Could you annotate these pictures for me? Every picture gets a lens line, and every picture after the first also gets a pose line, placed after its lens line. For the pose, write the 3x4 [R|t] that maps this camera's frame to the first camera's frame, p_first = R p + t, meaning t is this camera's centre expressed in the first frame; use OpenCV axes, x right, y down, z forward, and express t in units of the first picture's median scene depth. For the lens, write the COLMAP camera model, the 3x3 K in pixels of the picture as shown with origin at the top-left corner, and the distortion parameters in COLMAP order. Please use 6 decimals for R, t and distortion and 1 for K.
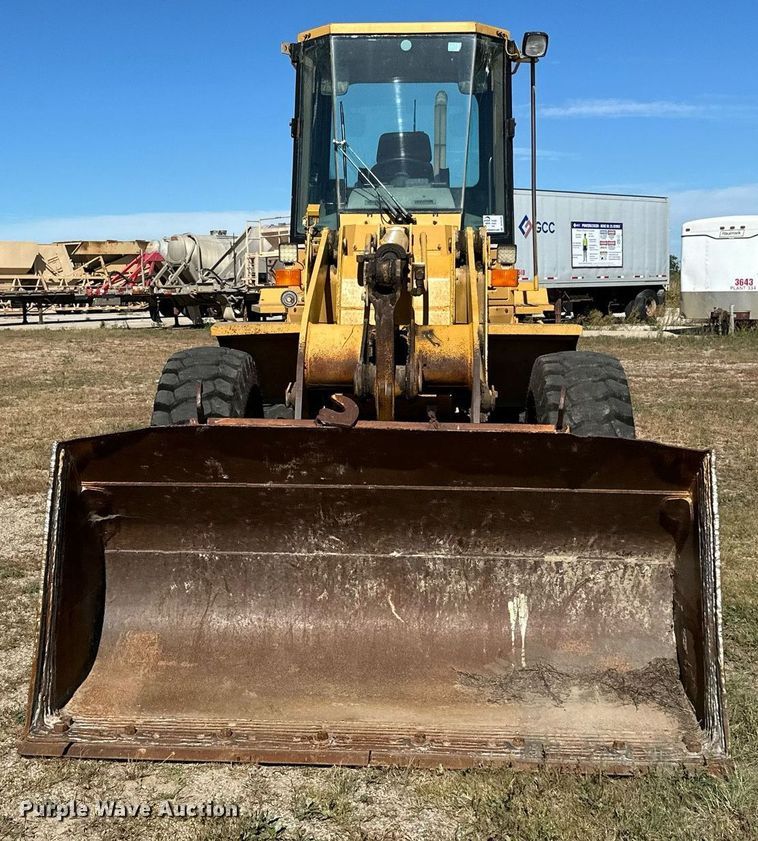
lens RADIAL K [[1173.5, 0, 366.0], [0, 1173.5, 400.3], [0, 0, 1]] dist [0.149741, 0.000000]
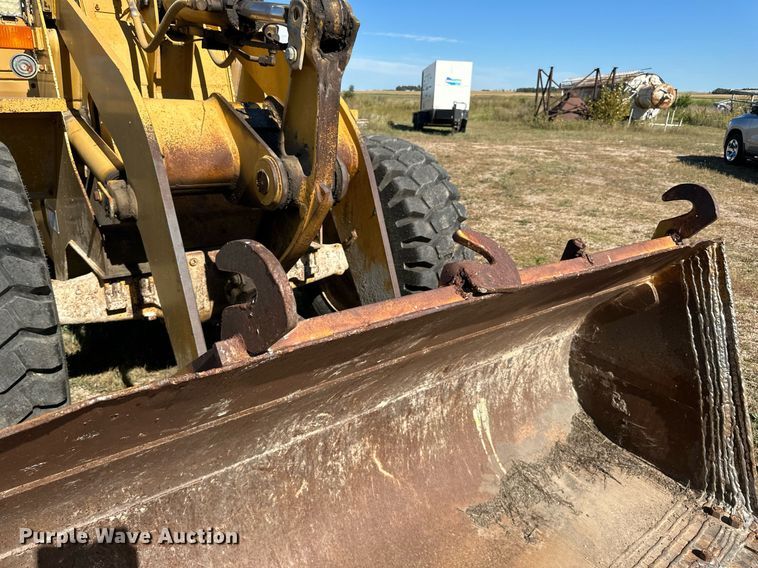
lens RADIAL K [[529.7, 0, 389.4], [0, 529.7, 278.0], [0, 0, 1]] dist [0.053002, -0.069108]
pose [[0.731415, -0.180842, 0.657516, -0.188103], [0.028539, 0.971469, 0.235444, -0.035291], [-0.681335, -0.153443, 0.715708, 0.743079]]
